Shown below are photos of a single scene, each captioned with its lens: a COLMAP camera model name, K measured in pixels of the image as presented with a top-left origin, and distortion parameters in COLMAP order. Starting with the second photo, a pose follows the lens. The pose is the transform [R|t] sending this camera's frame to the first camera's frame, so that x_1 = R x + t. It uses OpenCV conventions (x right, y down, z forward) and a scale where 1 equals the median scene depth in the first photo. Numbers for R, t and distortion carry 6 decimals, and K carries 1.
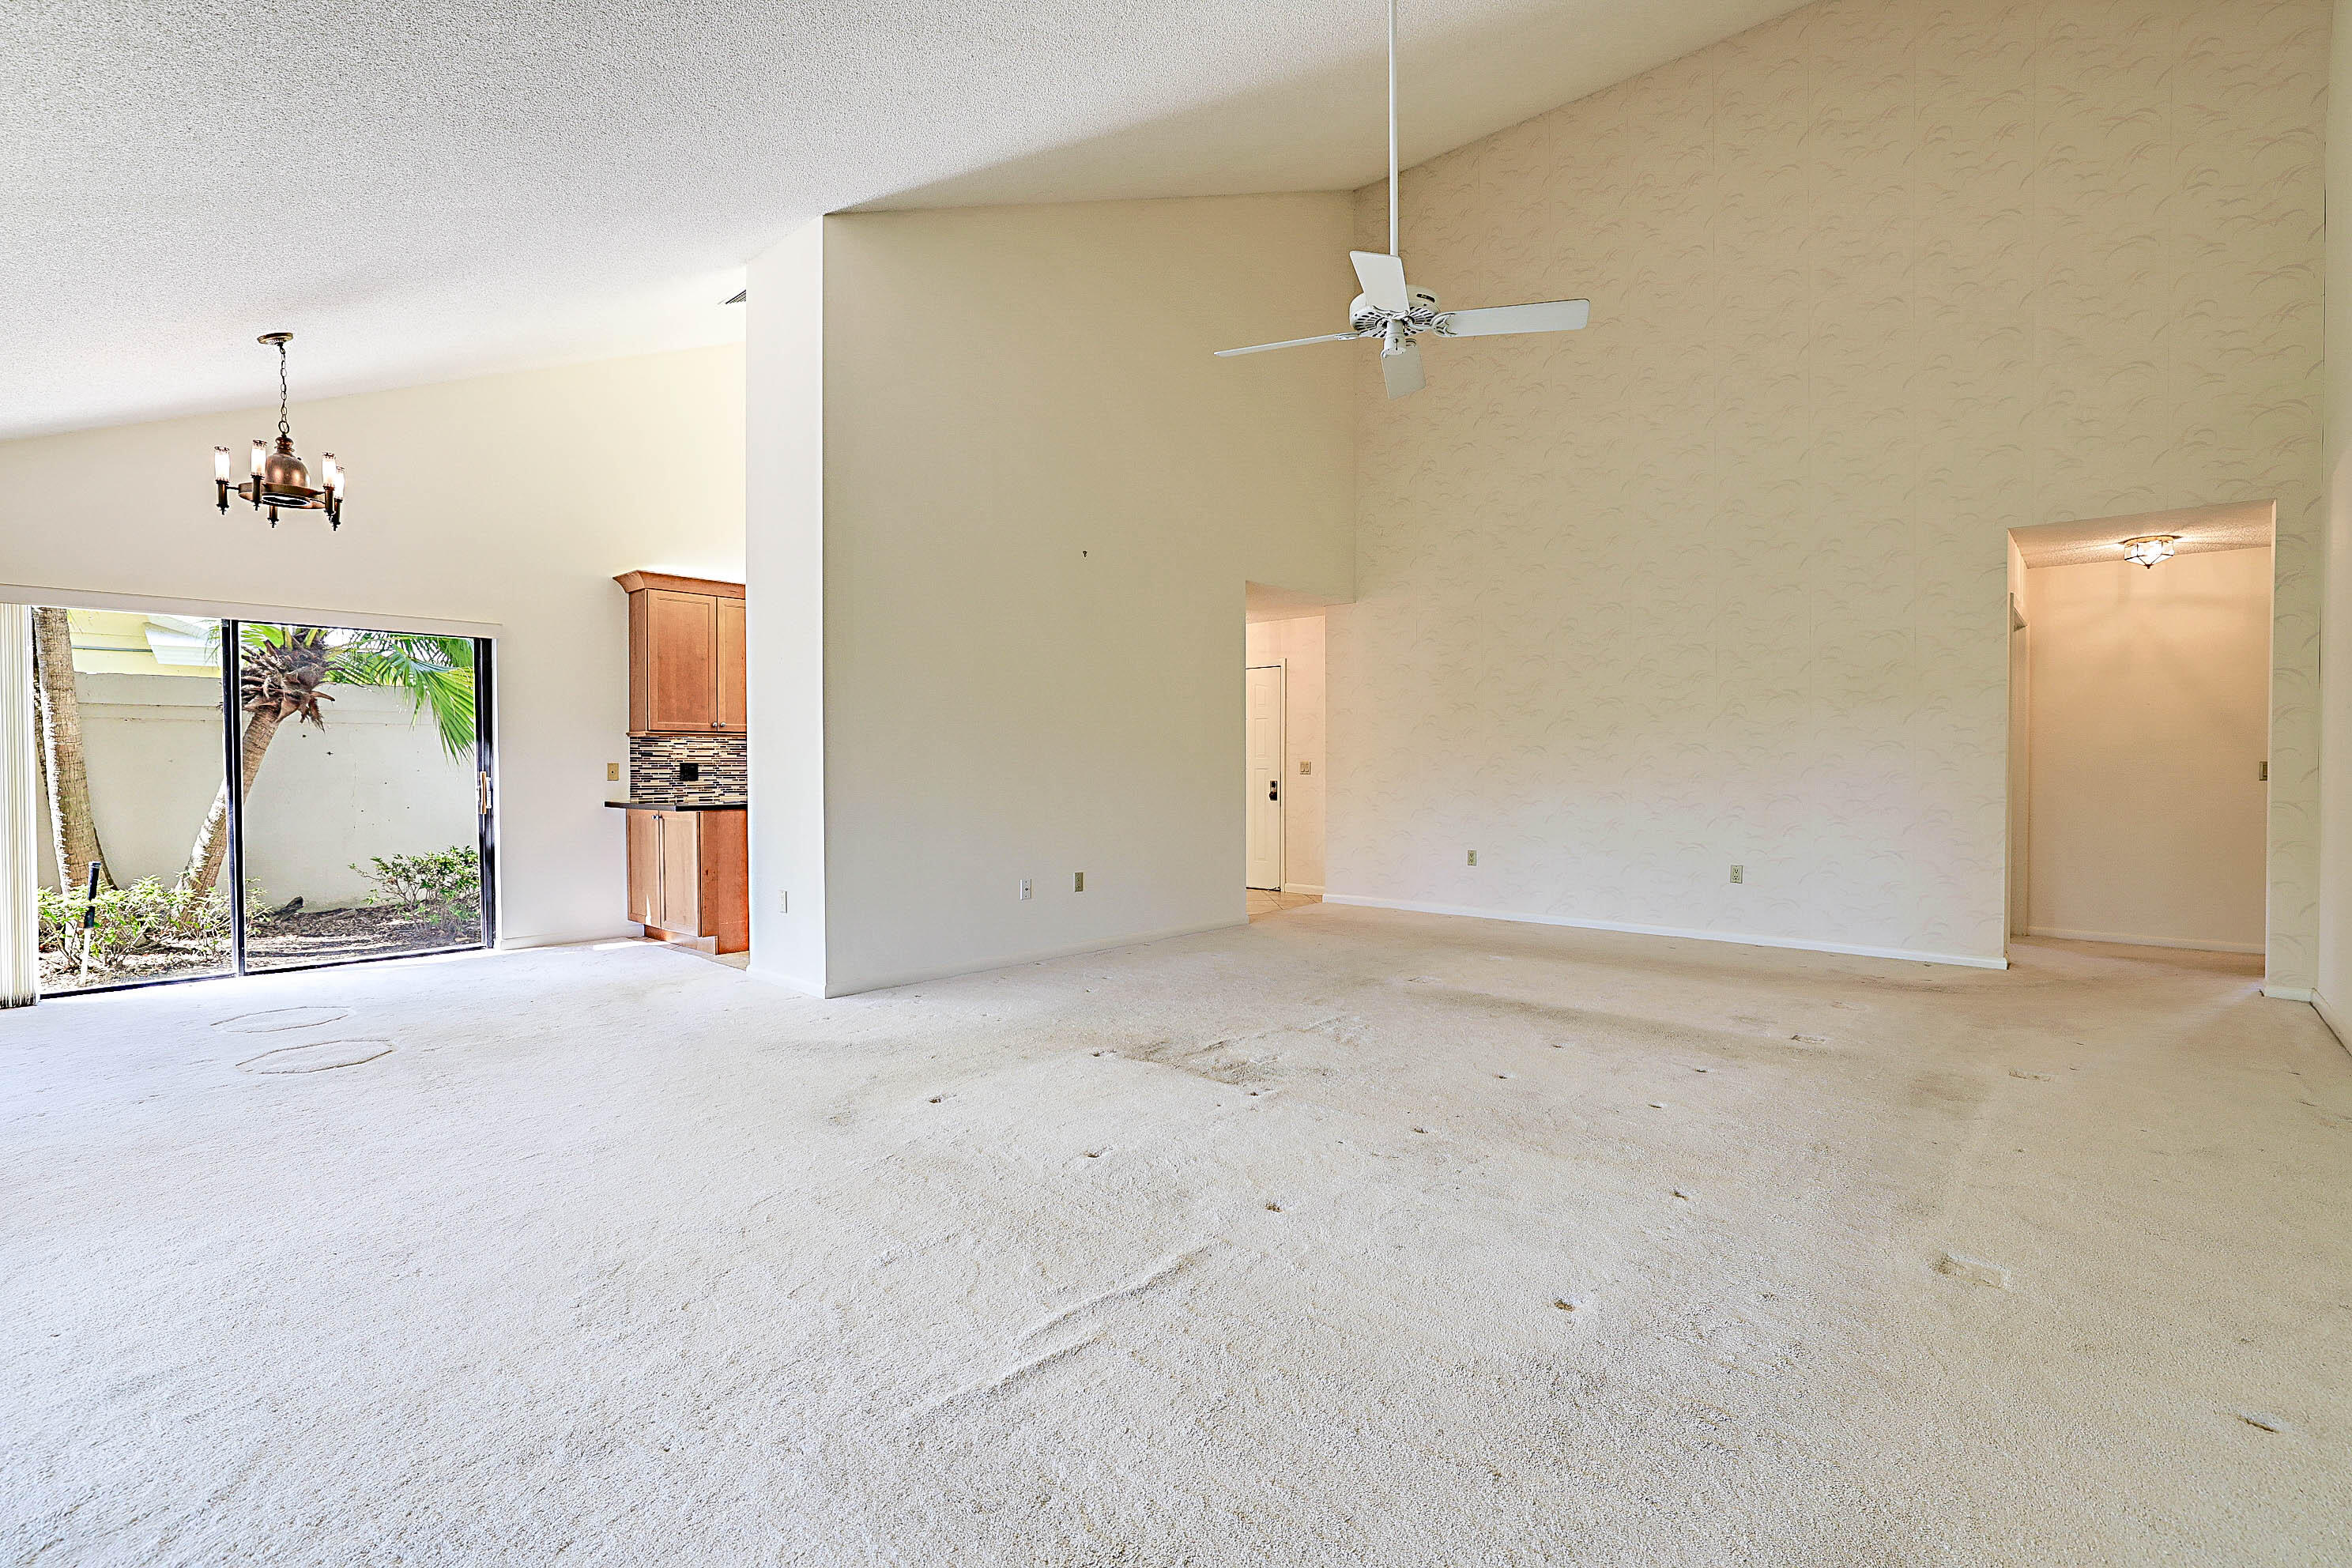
lens RADIAL K [[1089.4, 0, 1175.7], [0, 1089.4, 780.1], [0, 0, 1]] dist [-0.001899, -0.000168]
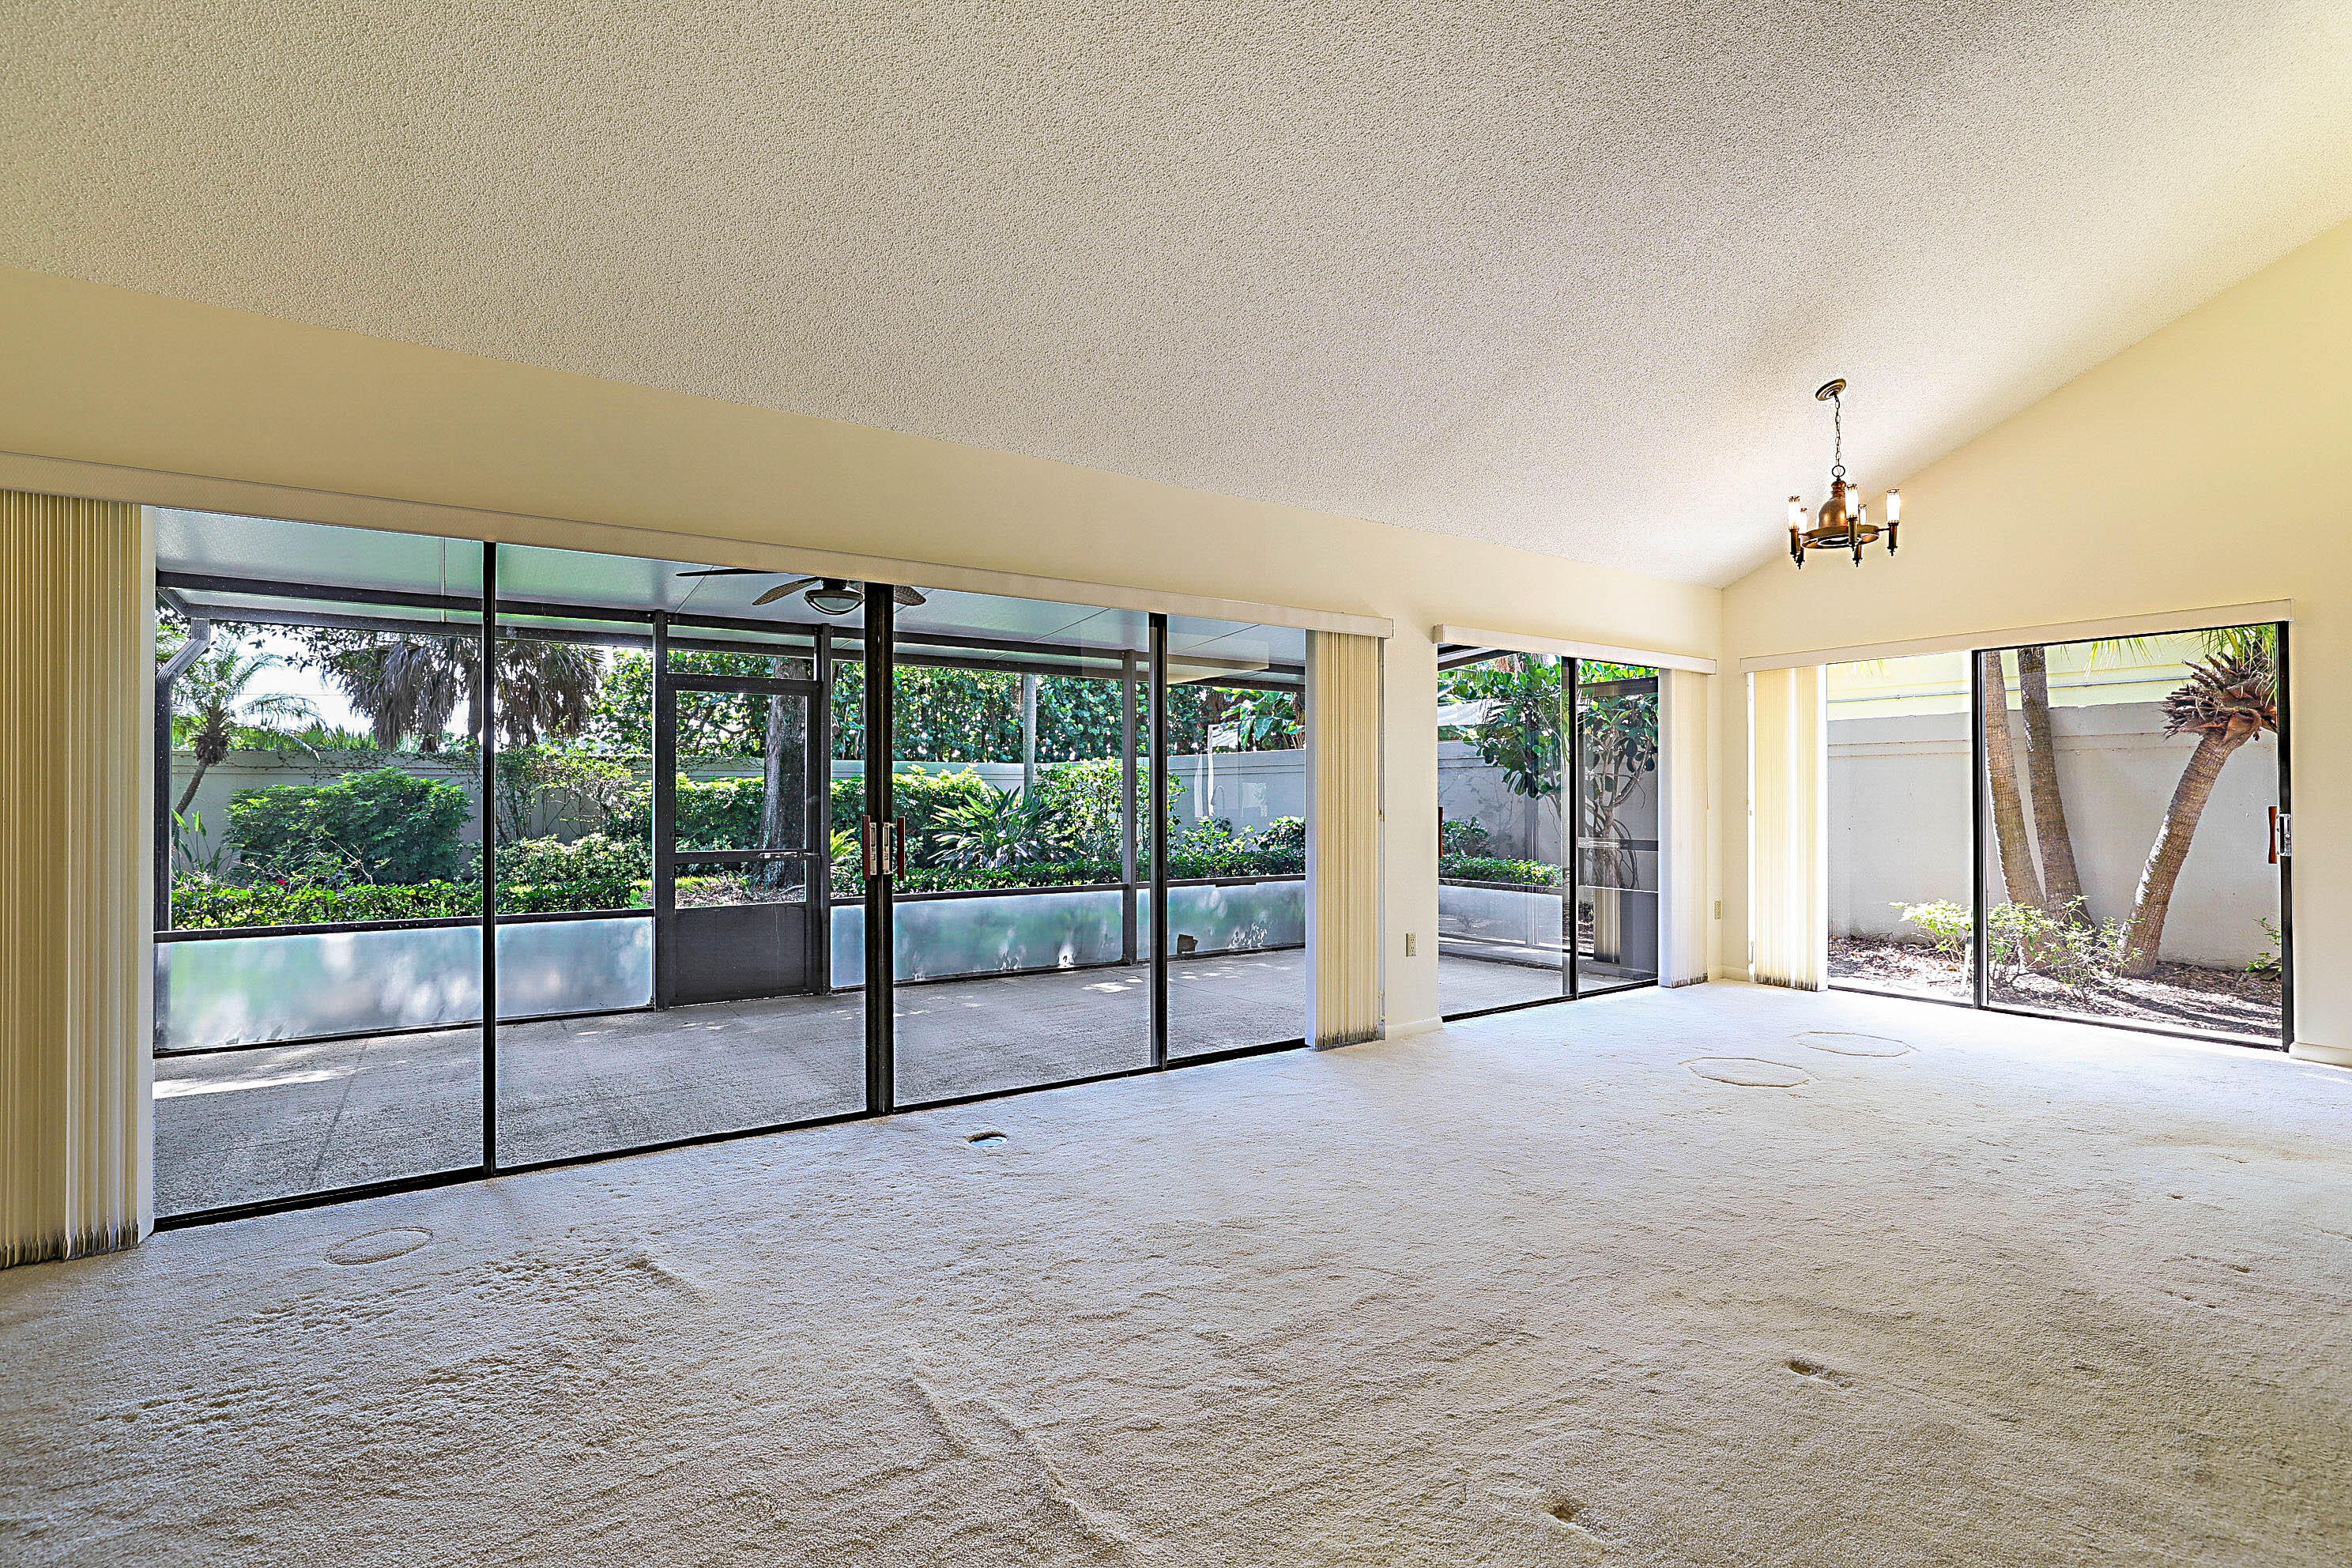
lens RADIAL K [[1100.2, 0, 1167.0], [0, 1100.2, 786.7], [0, 0, 1]] dist [-0.000024, -0.000003]
pose [[-0.227212, -0.001490, -0.973844, 0.350956], [-0.015926, 0.999871, 0.002186, -0.015535], [0.973715, 0.016006, -0.227207, 0.622537]]
